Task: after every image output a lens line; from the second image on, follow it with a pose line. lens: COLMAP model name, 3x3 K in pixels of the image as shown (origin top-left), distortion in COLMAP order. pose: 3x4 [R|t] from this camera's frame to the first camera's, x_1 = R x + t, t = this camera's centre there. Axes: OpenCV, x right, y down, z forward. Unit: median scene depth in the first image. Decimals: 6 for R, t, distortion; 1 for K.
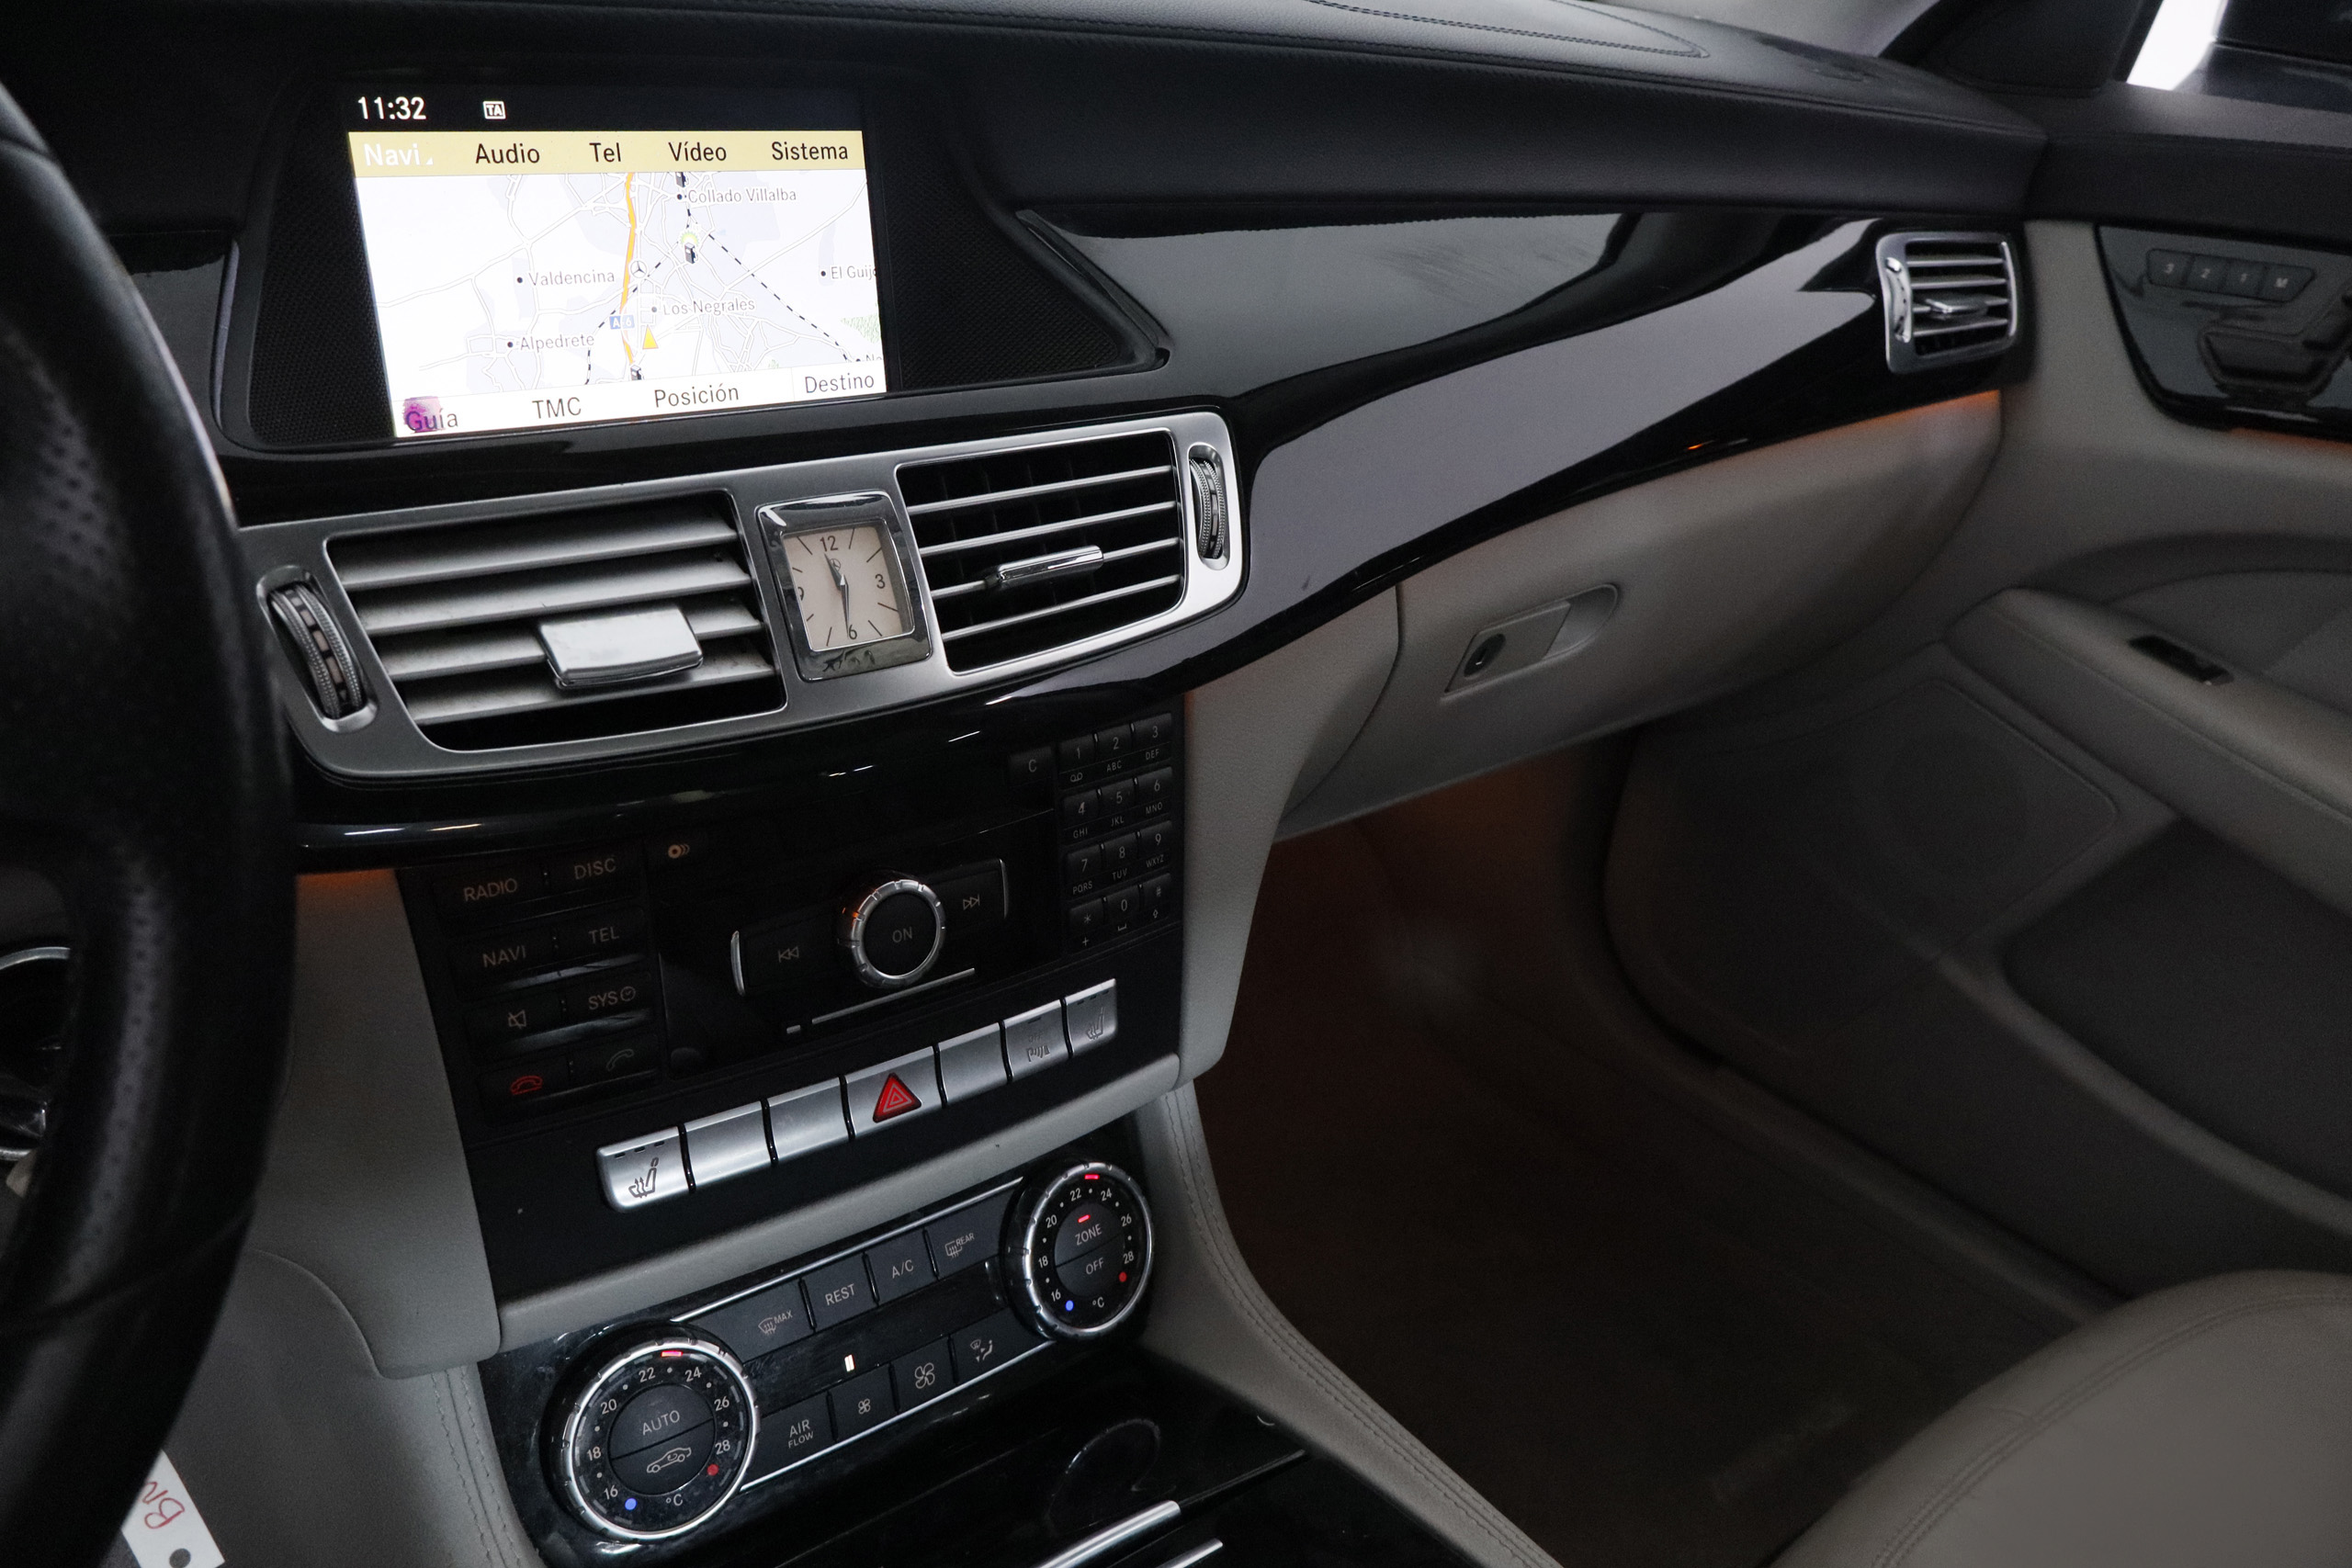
lens RADIAL K [[1941.8, 0, 1182.7], [0, 1941.8, 769.3], [0, 0, 1]] dist [-0.004186, 0.011278]
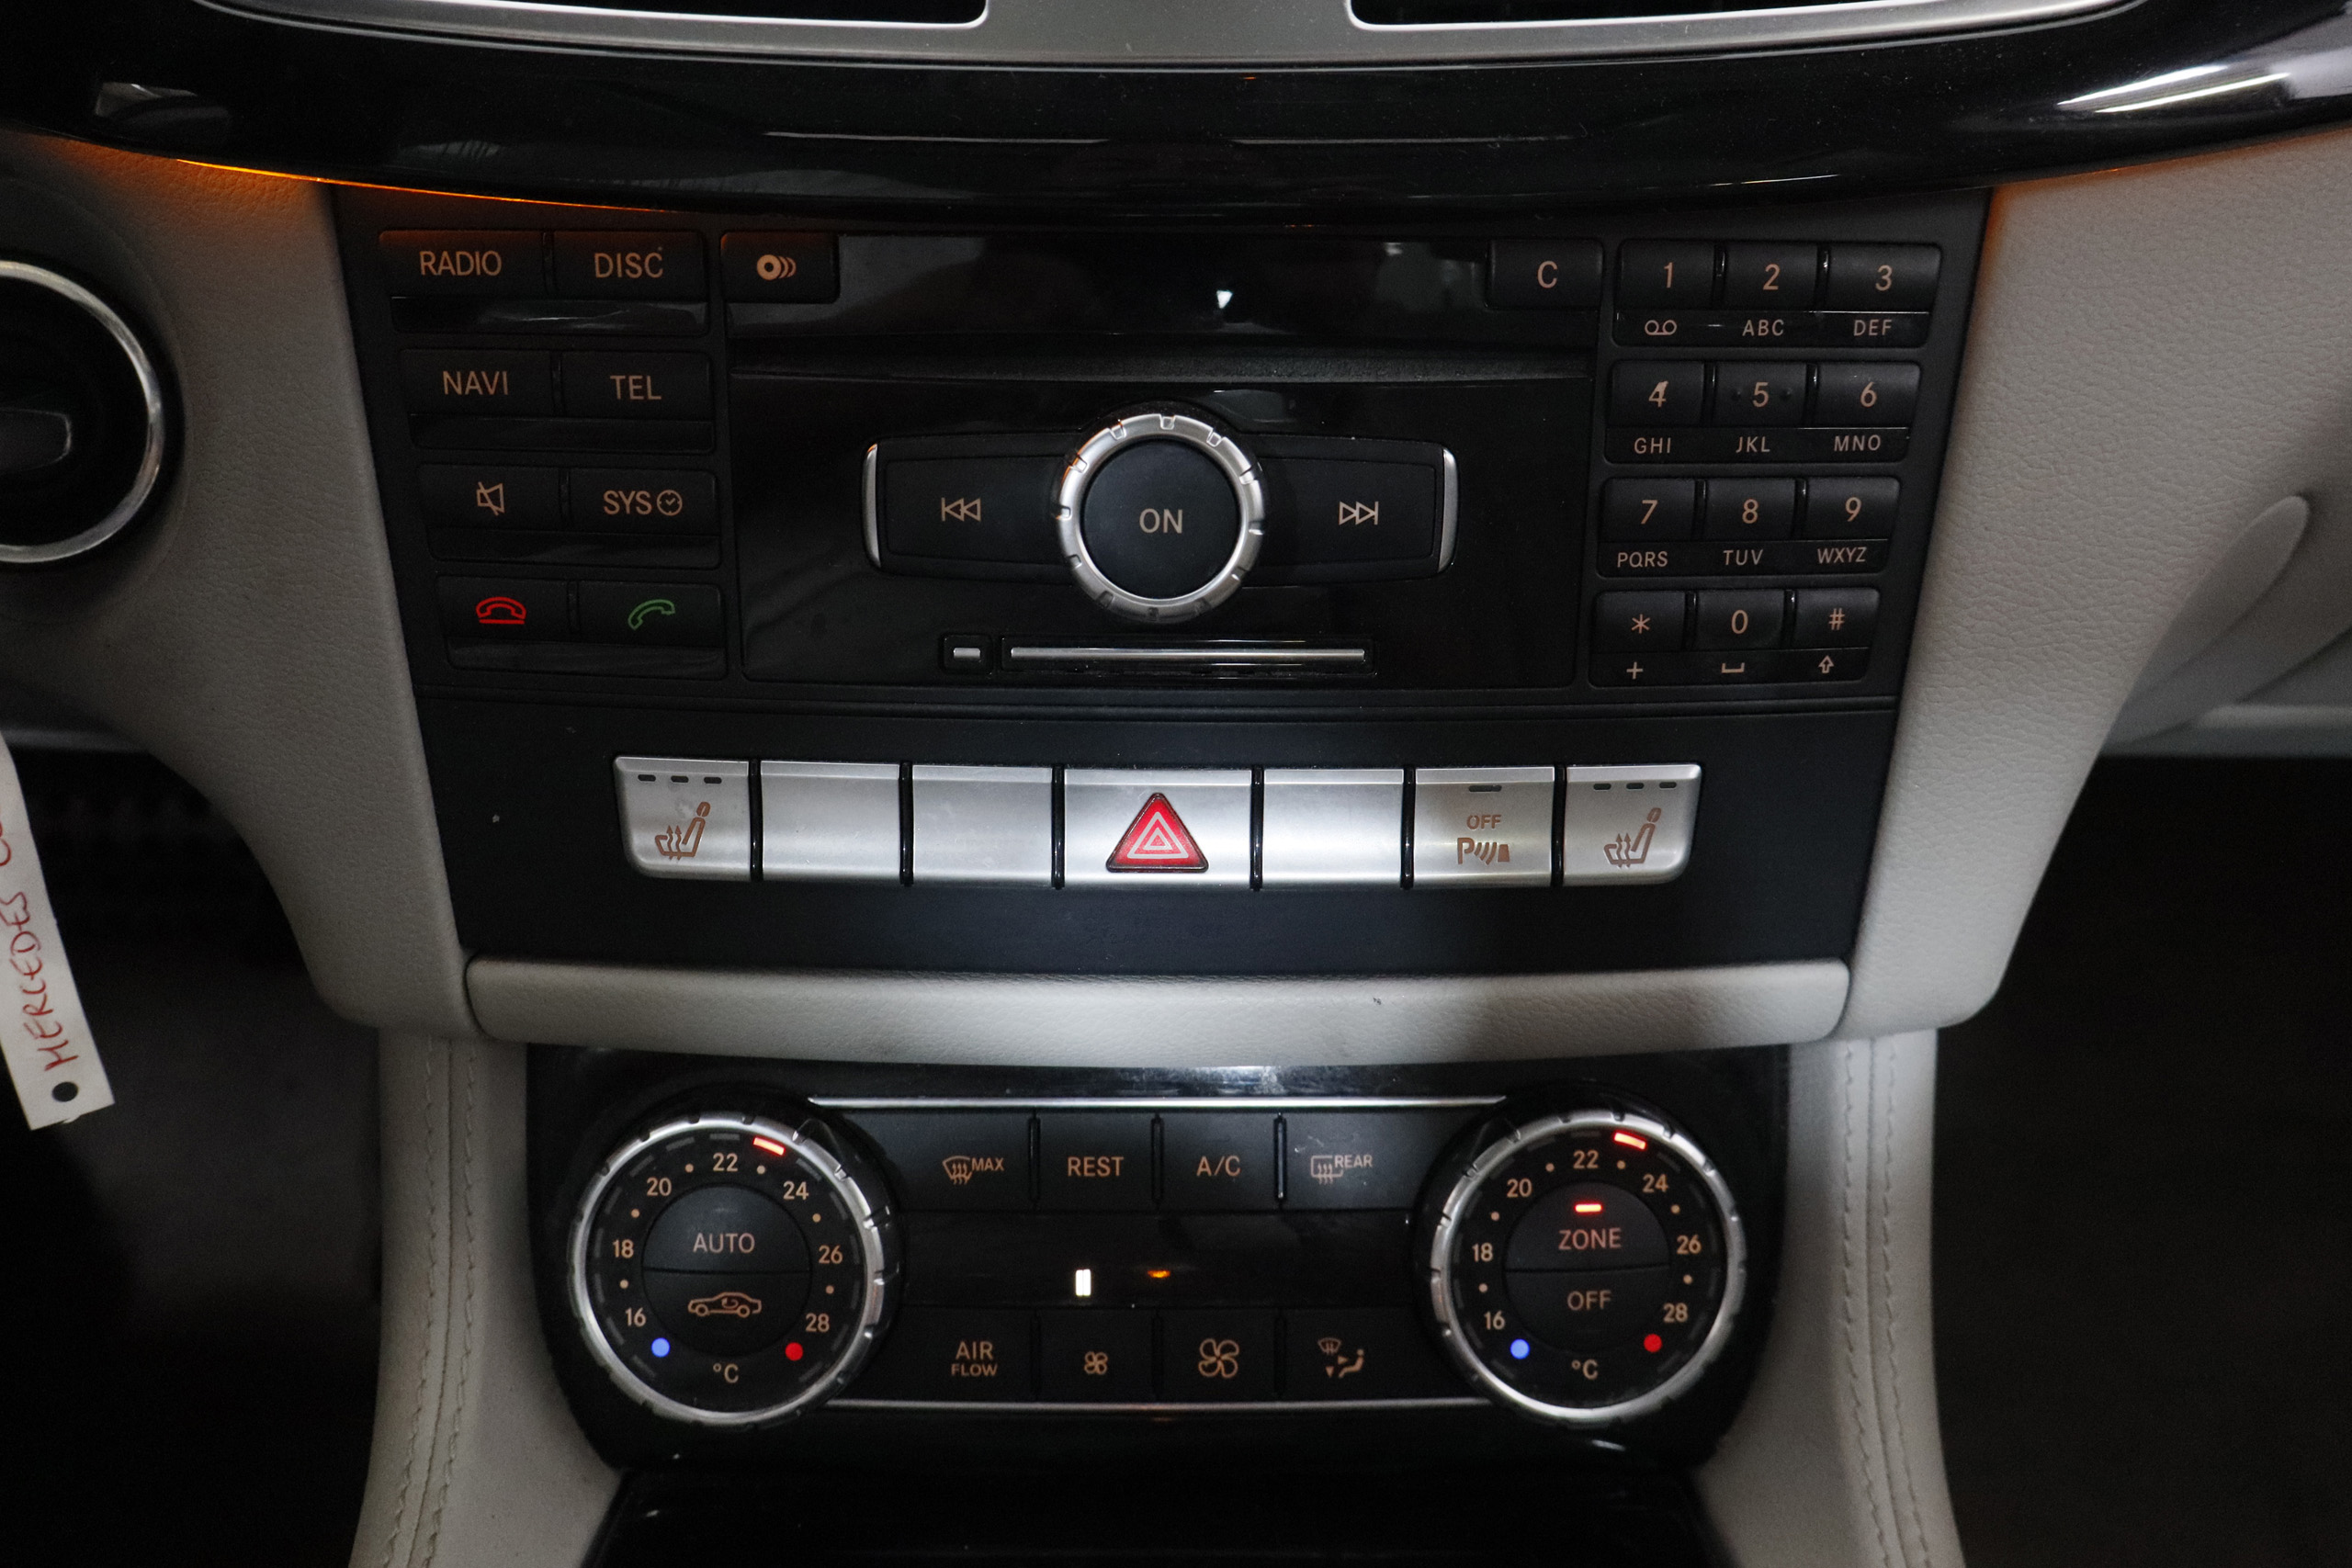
lens RADIAL K [[2119.8, 0, 1178.7], [0, 2119.8, 781.3], [0, 0, 1]] dist [0.038700, 0.007894]
pose [[0.774023, 0.223825, -0.592276, 0.201539], [-0.201736, 0.973861, 0.104386, 0.086296], [0.600159, 0.038686, 0.798945, 0.504894]]
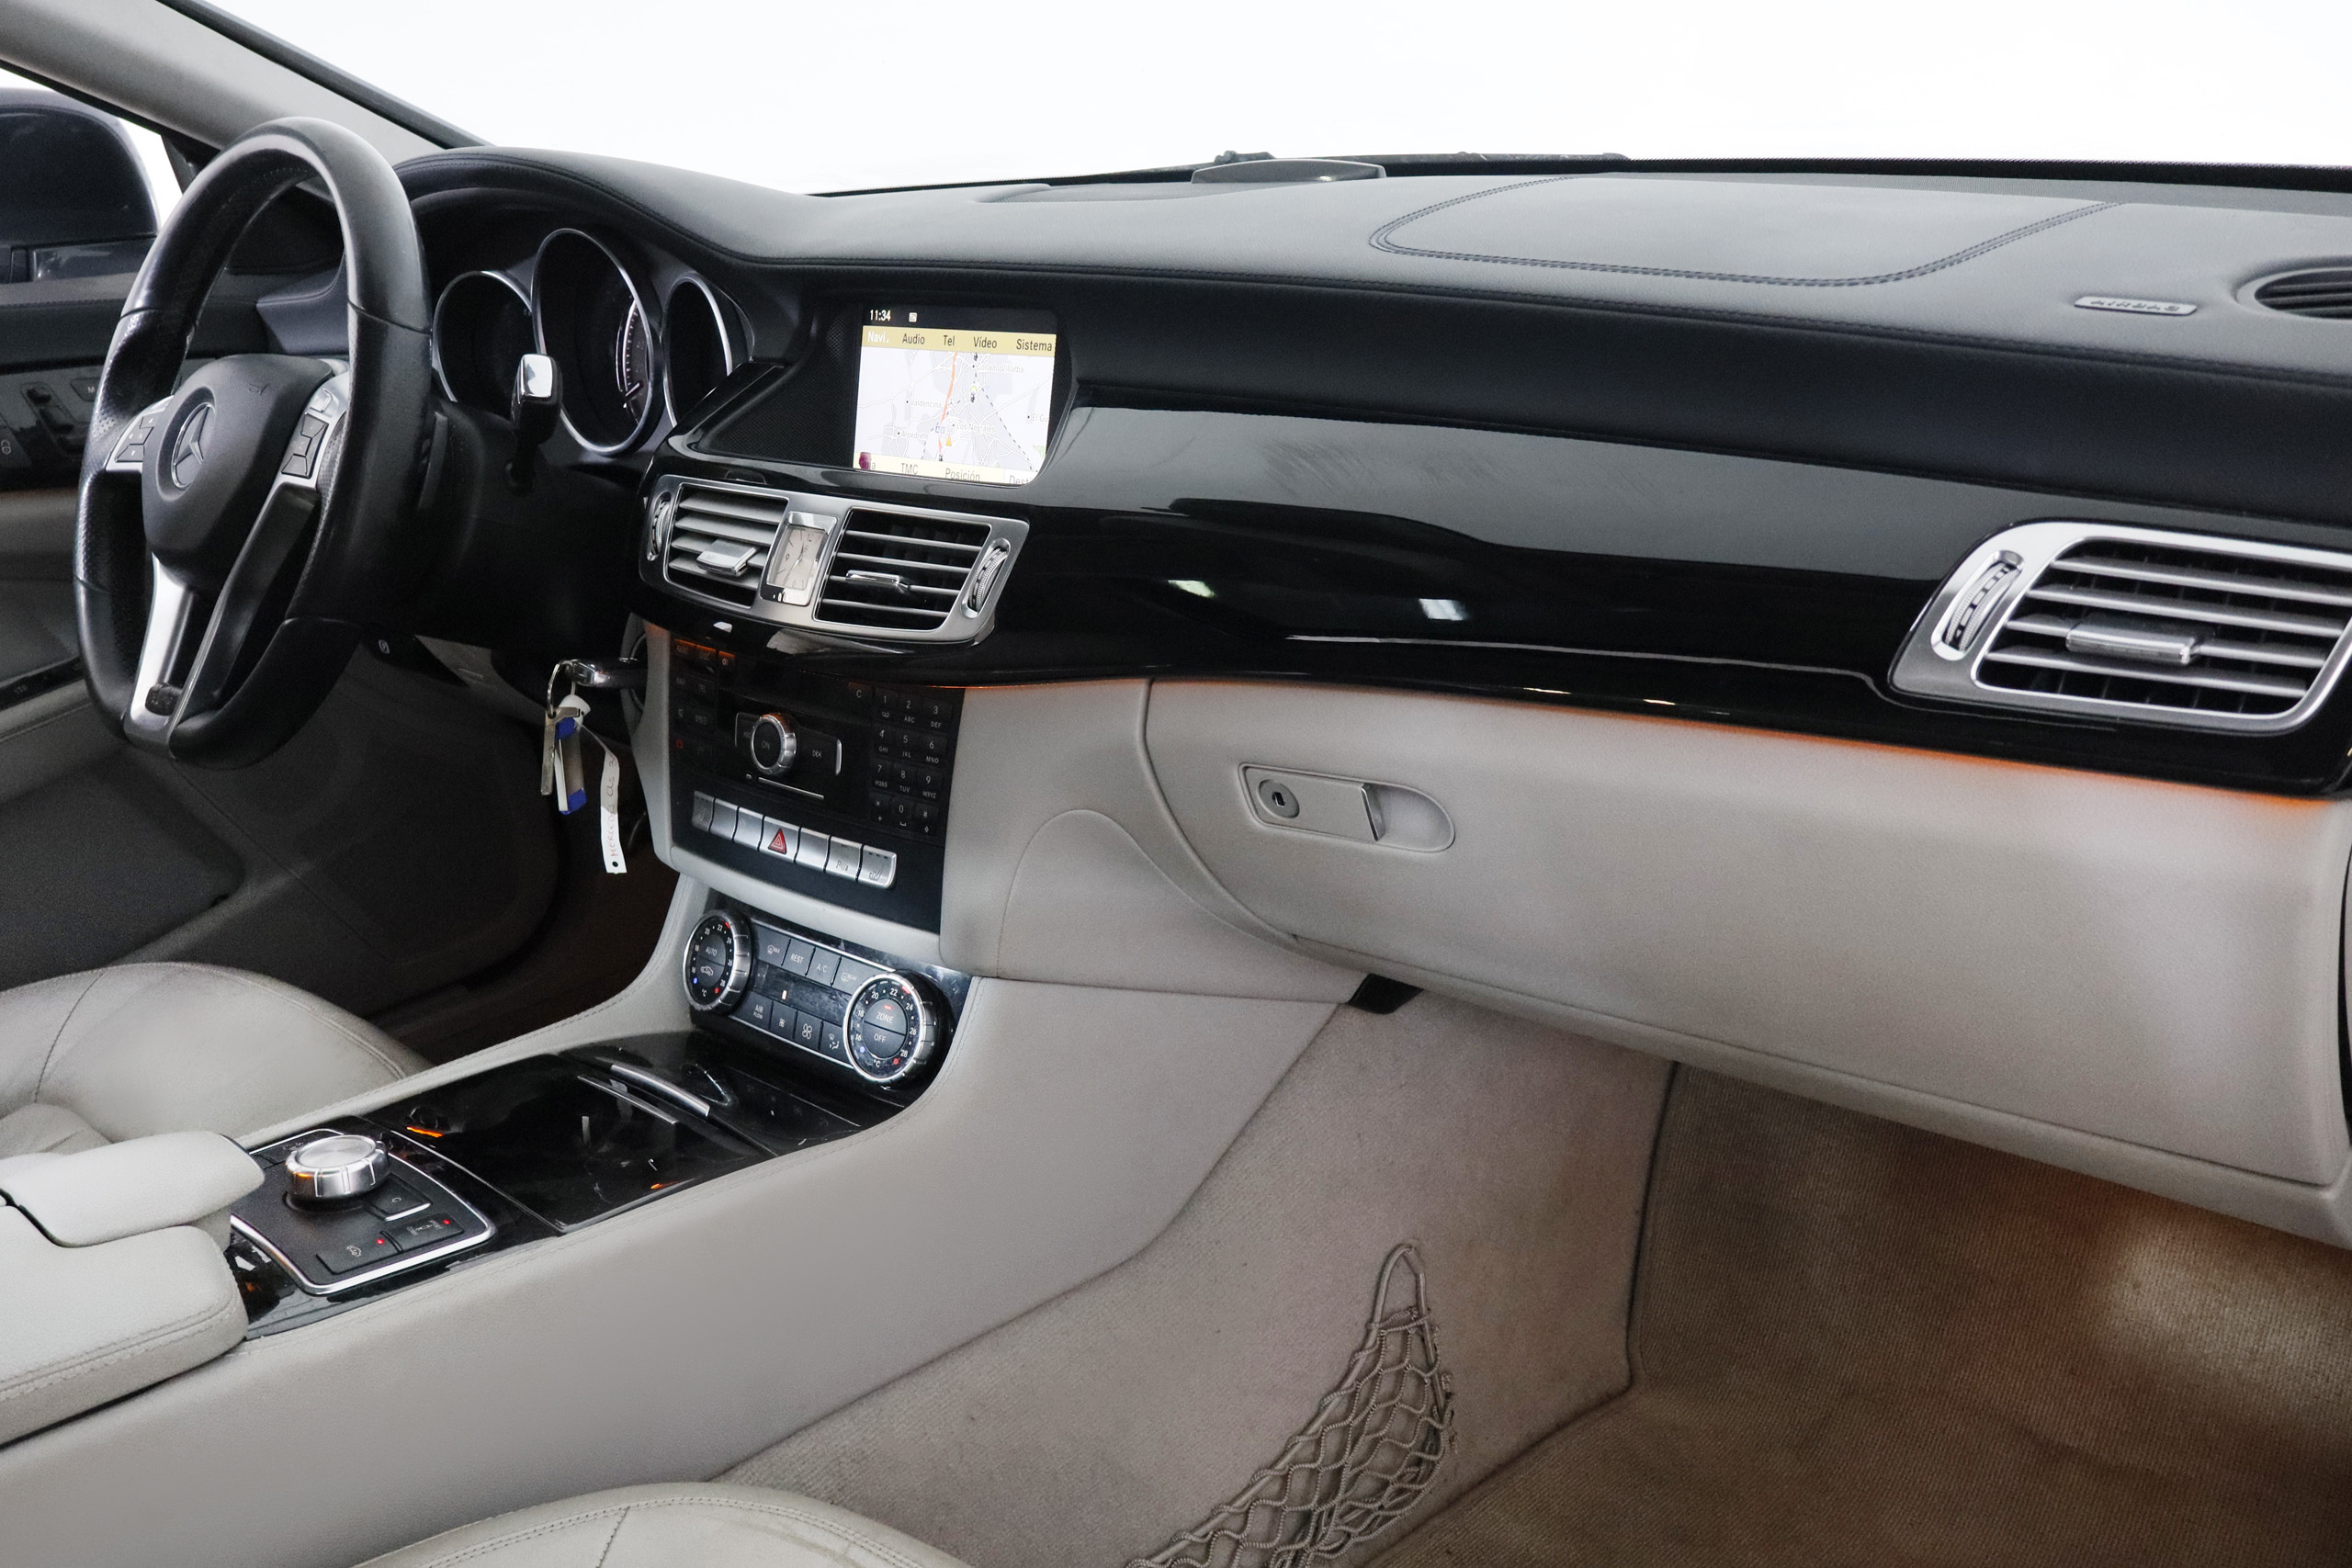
lens RADIAL K [[2119.8, 0, 1181.6], [0, 2119.8, 776.0], [0, 0, 1]] dist [0.038700, 0.007894]
pose [[0.110936, 0.219444, -0.969297, 1.752711], [-0.336033, 0.926157, 0.171218, -0.344901], [0.935294, 0.306722, 0.176484, 0.949689]]
